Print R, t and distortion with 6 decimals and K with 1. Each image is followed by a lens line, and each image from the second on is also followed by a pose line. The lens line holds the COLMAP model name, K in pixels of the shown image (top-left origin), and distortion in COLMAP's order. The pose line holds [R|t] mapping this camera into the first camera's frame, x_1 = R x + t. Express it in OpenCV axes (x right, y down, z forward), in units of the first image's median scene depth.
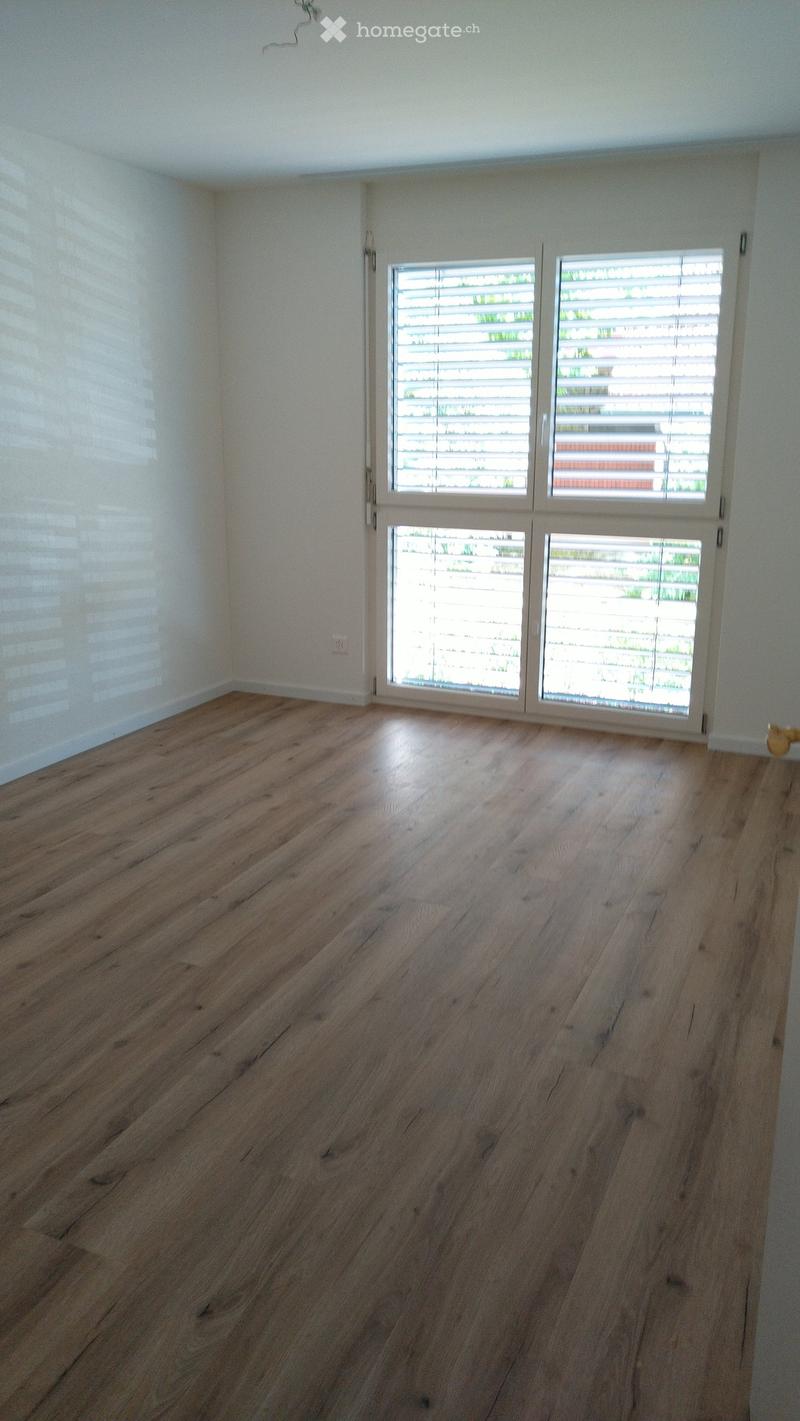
lens RADIAL K [[1125.7, 0, 400.0], [0, 1125.7, 710.5], [0, 0, 1]] dist [0.138247, -0.143029]
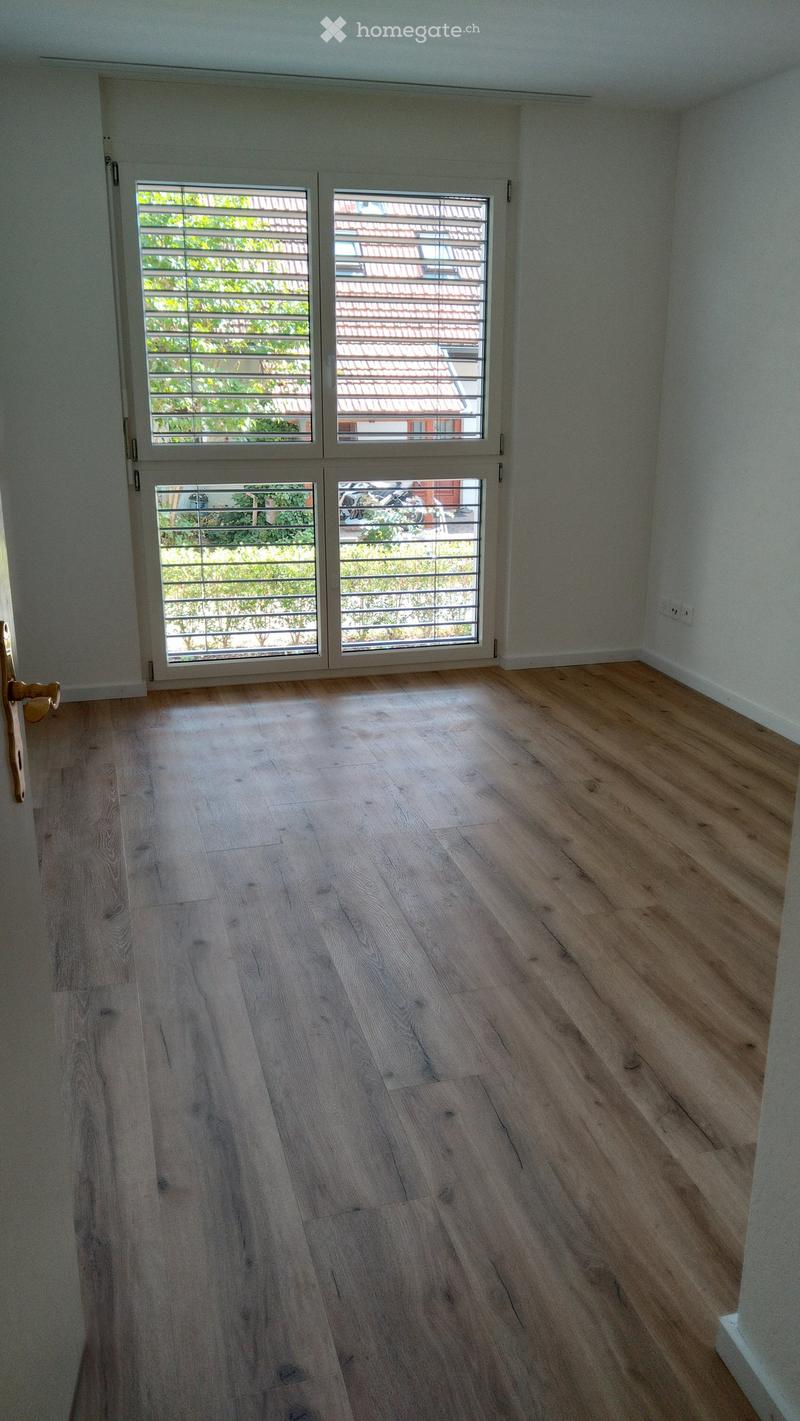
lens RADIAL K [[1125.7, 0, 400.0], [0, 1125.7, 710.5], [0, 0, 1]] dist [0.138247, -0.143029]
pose [[0.769274, -0.195702, 0.608209, -0.456174], [0.169068, 0.980353, 0.101607, -0.053237], [-0.616144, 0.024665, 0.787247, 0.207169]]
